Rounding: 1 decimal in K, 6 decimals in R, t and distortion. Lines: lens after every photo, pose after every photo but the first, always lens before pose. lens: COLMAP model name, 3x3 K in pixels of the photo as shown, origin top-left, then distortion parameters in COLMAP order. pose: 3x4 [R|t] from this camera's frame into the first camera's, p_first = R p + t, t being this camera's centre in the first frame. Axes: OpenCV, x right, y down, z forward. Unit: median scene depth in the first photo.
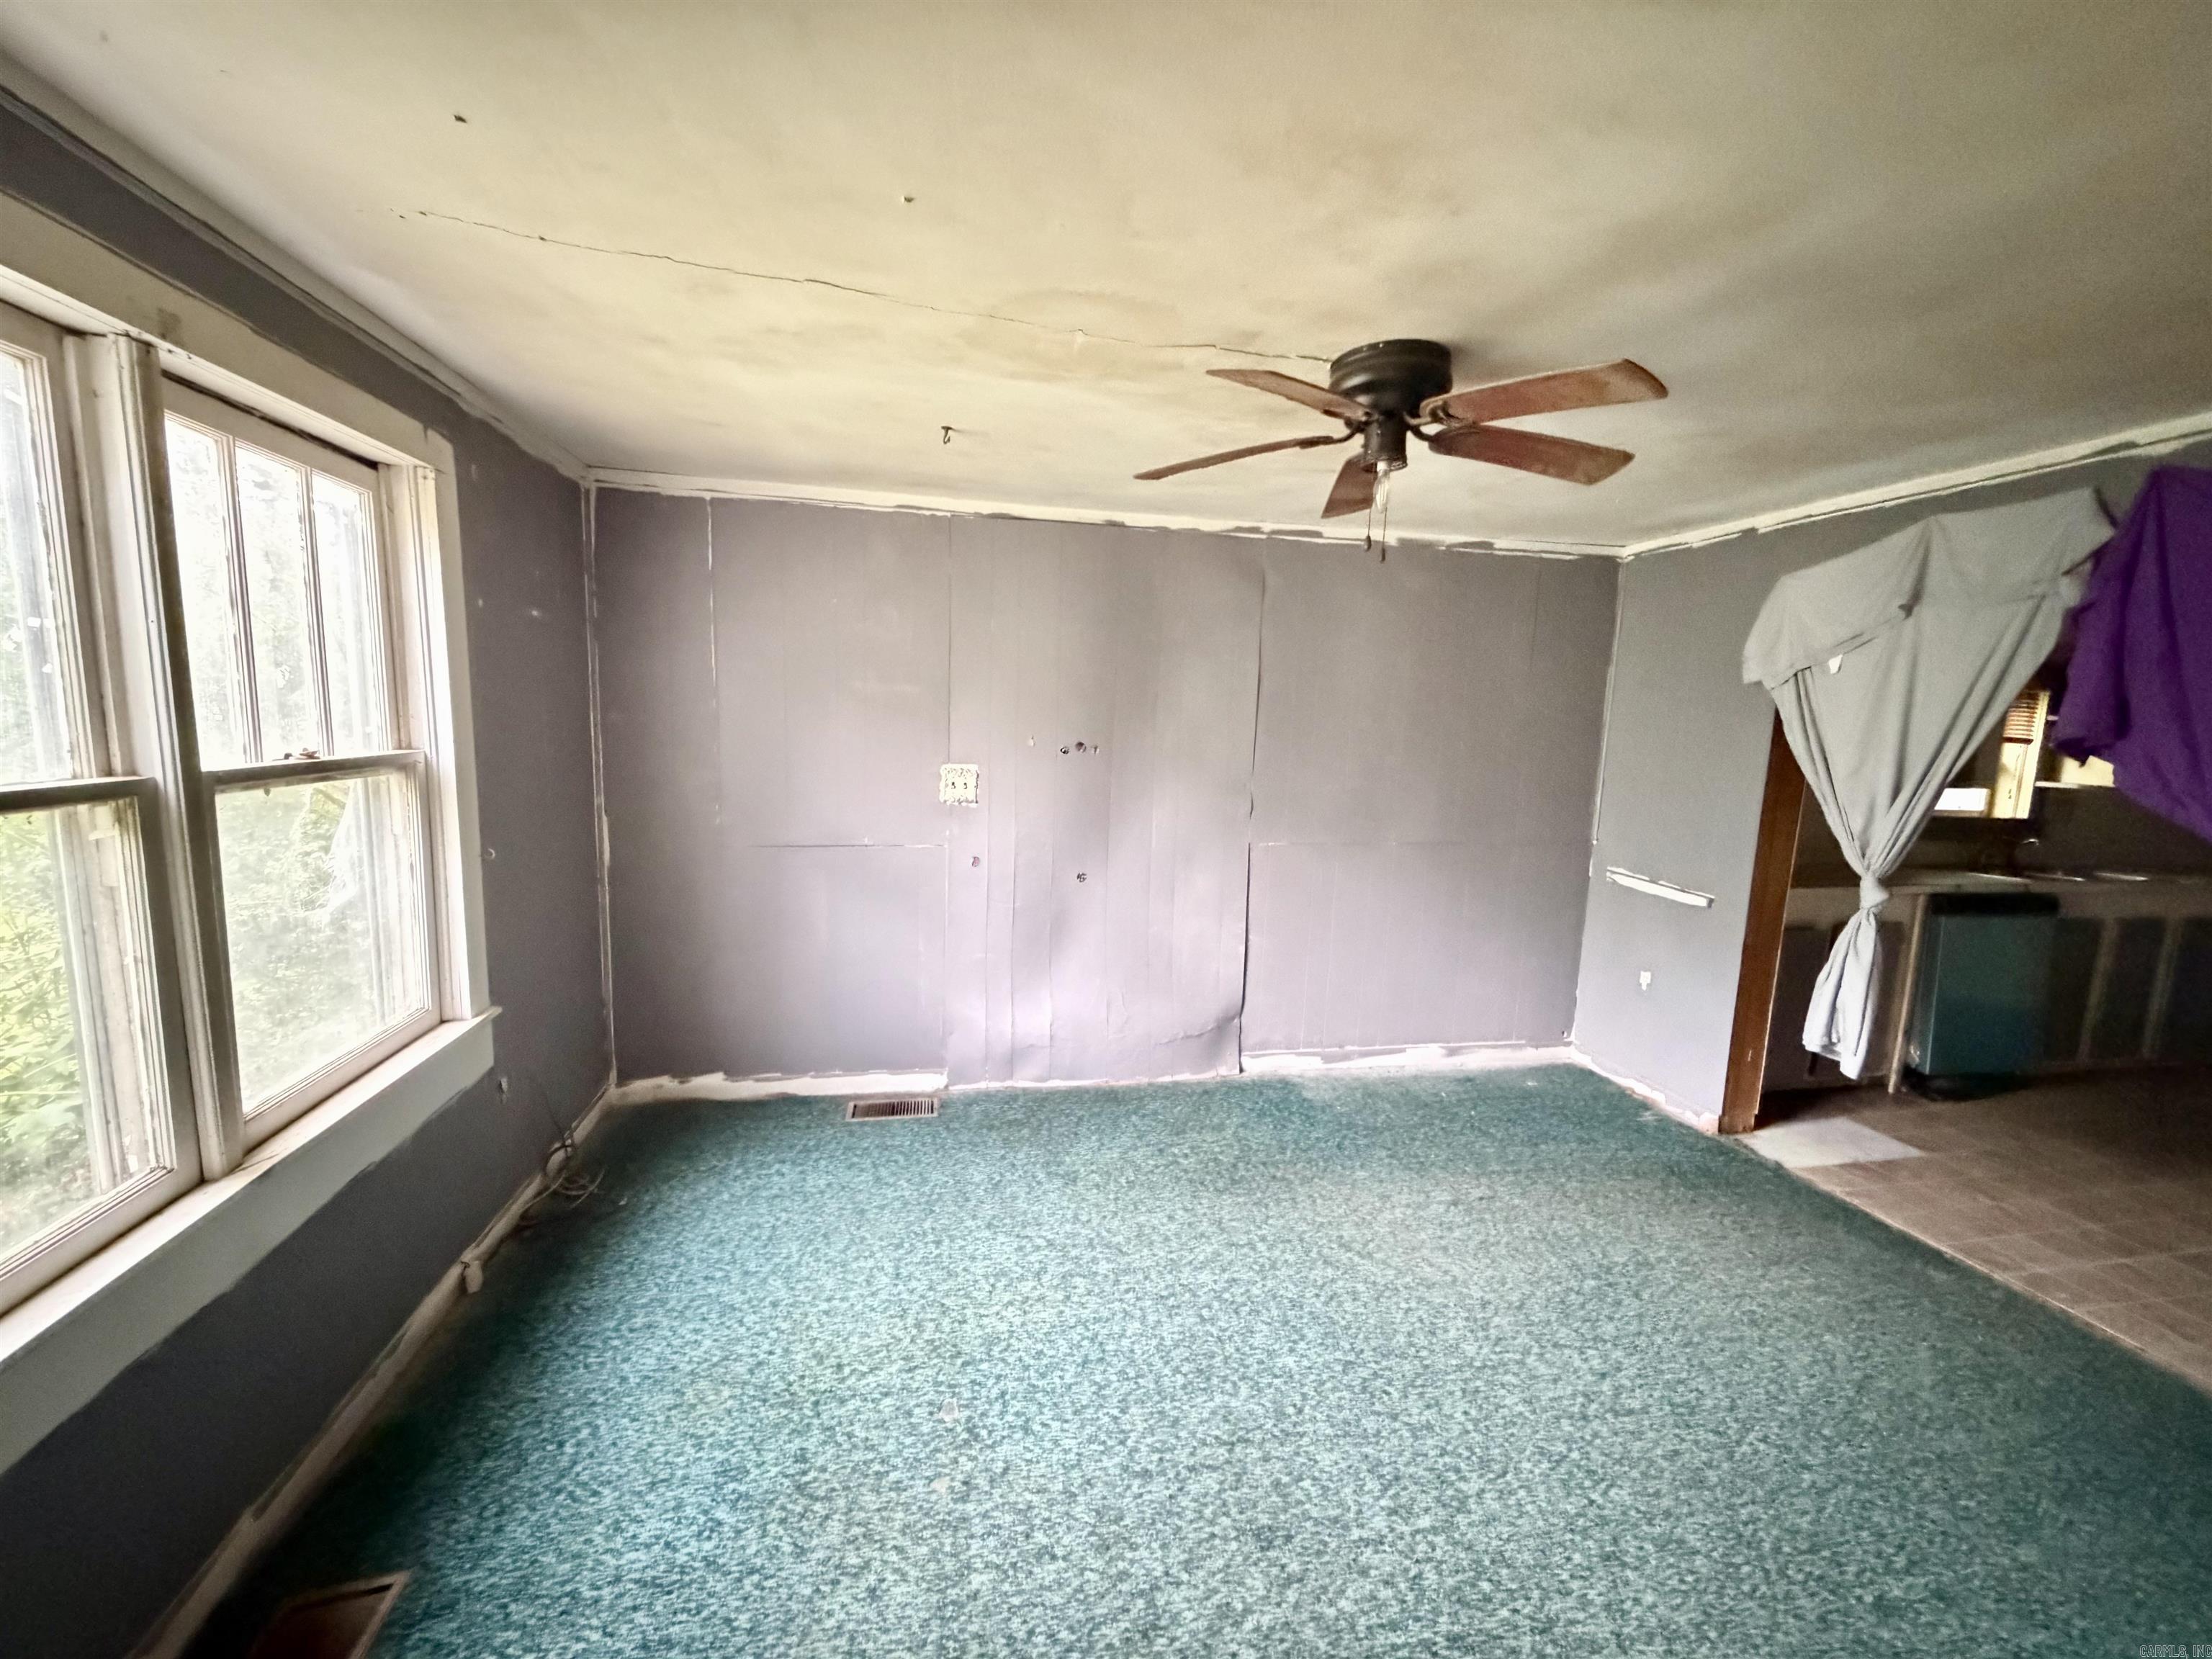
lens RADIAL K [[881.8, 0, 1101.3], [0, 881.8, 835.3], [0, 0, 1]] dist [0.006626, 0.000013]
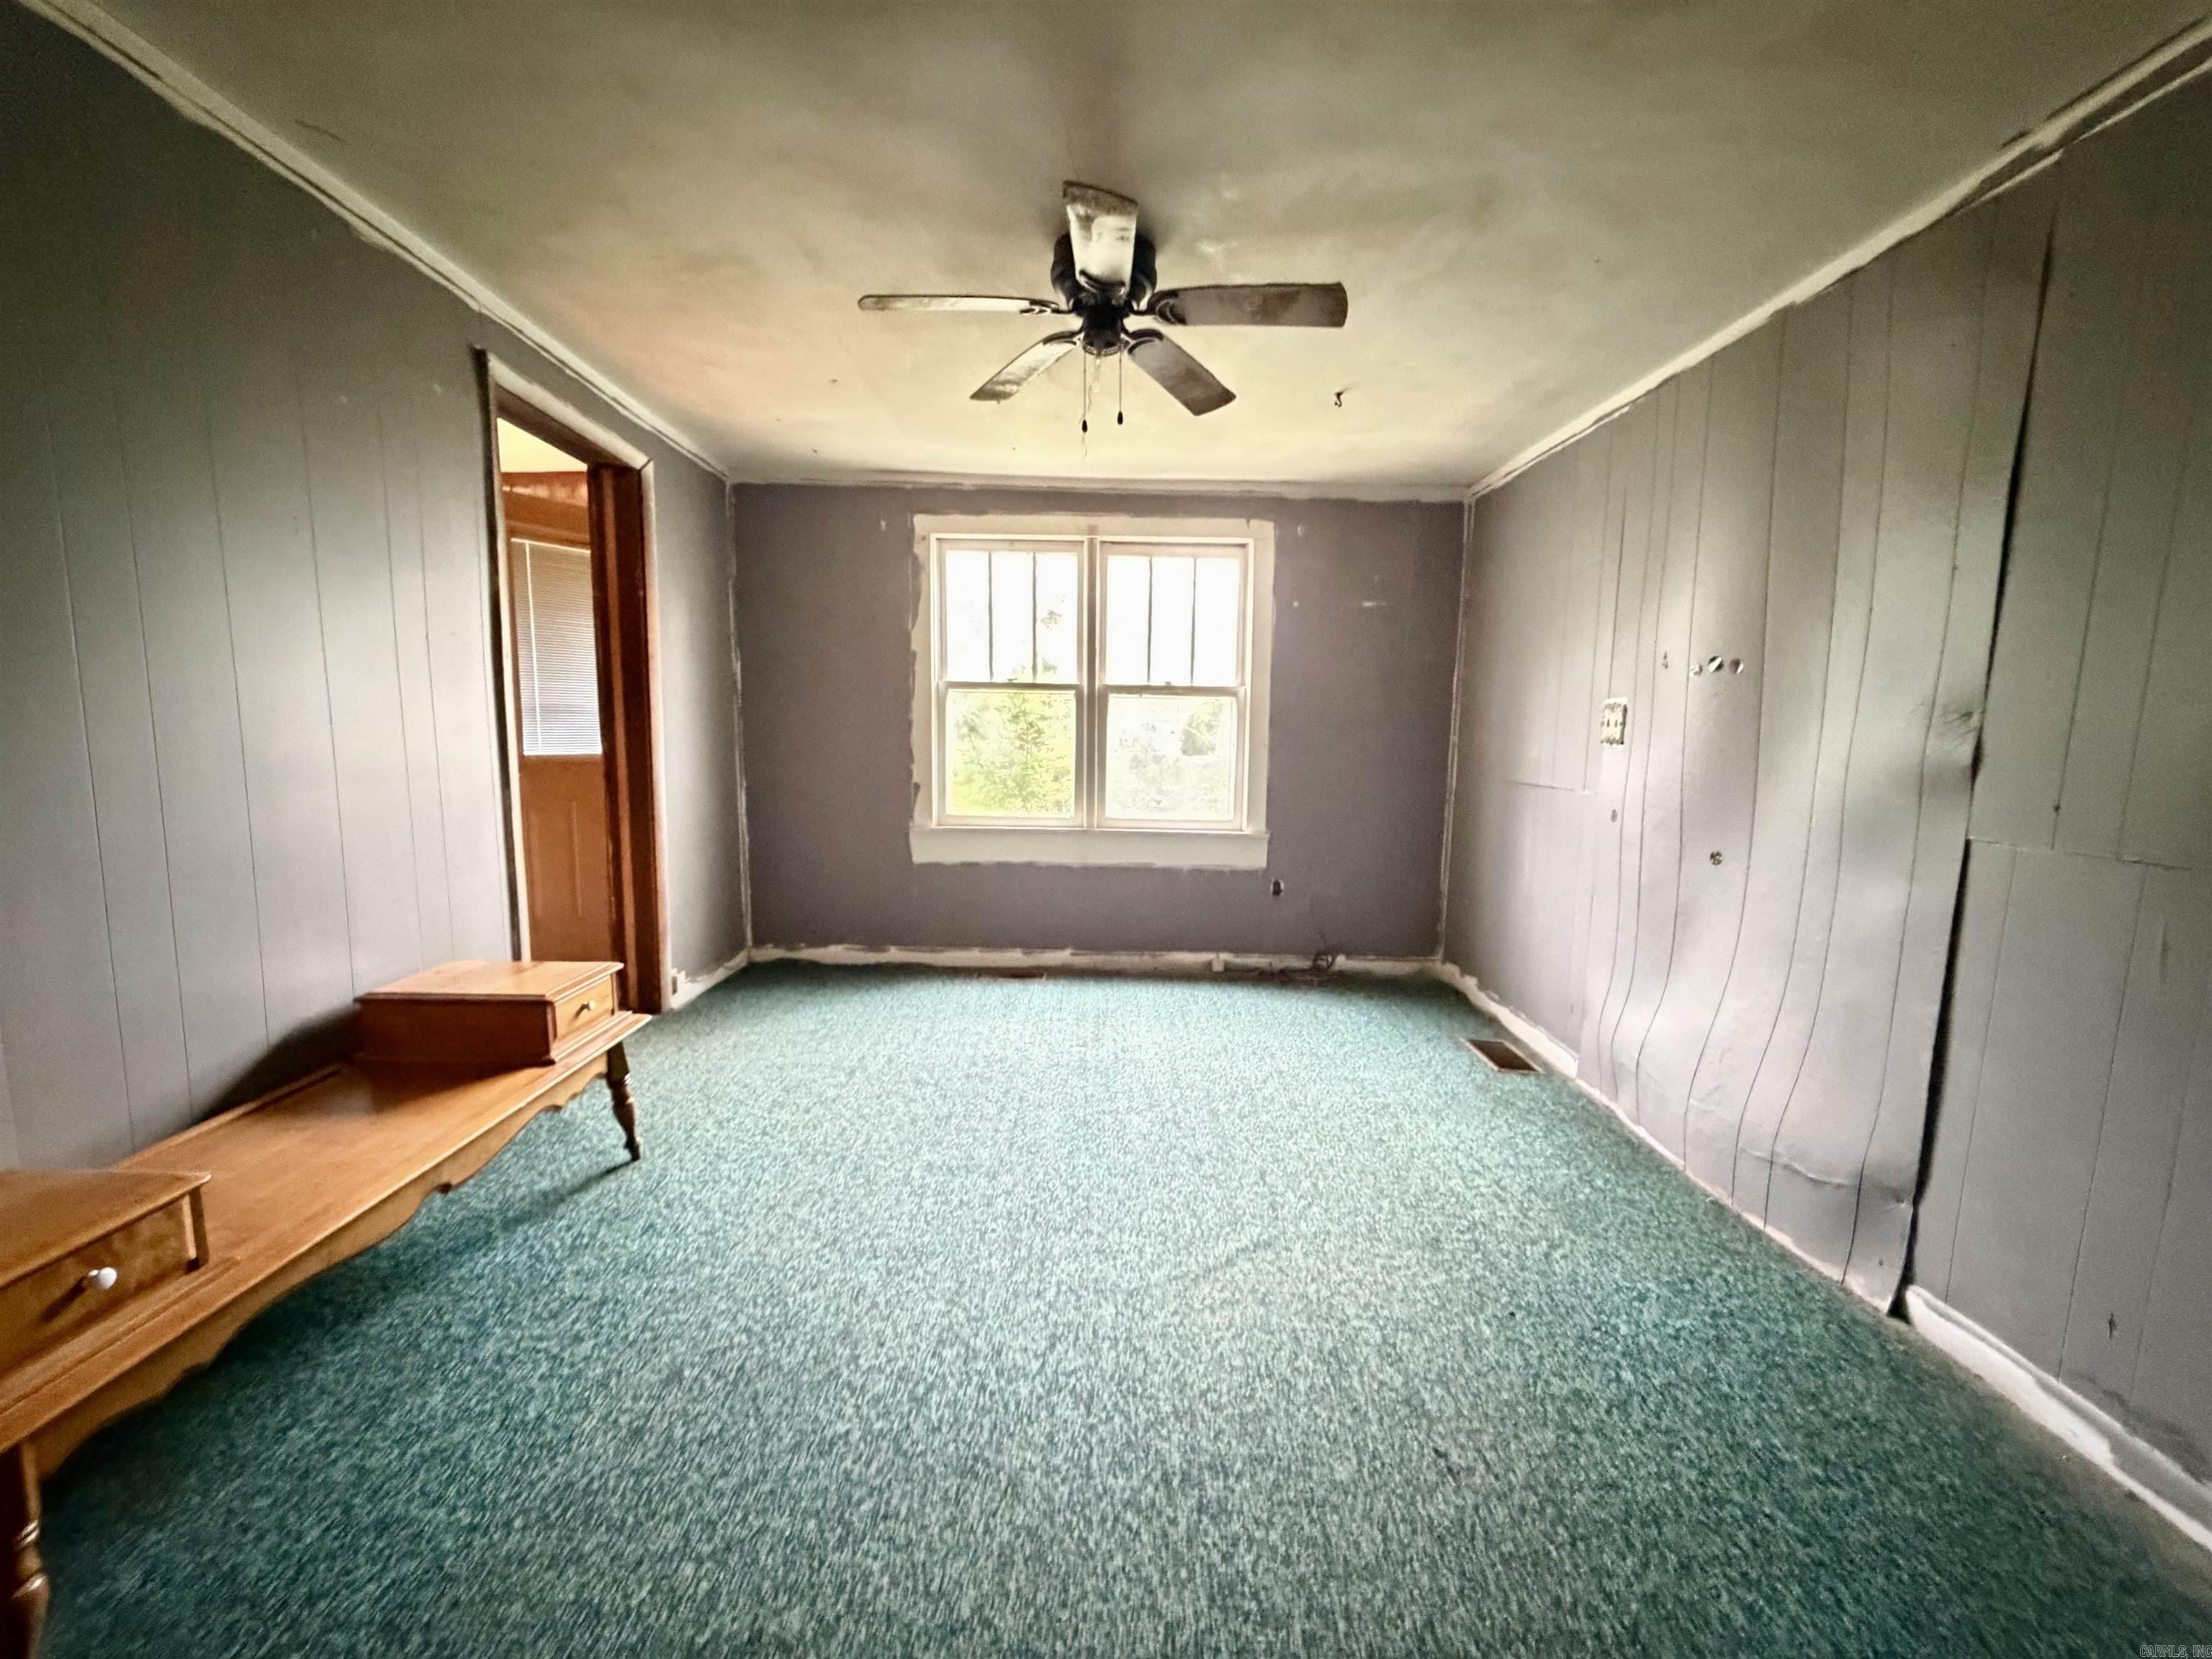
lens RADIAL K [[878.5, 0, 1094.1], [0, 878.5, 831.2], [0, 0, 1]] dist [-0.001207, 0.000346]
pose [[-0.195765, 0.084639, -0.976992, 1.024168], [-0.168422, 0.978564, 0.118523, 0.039049], [0.966080, 0.187749, -0.177313, 0.912563]]
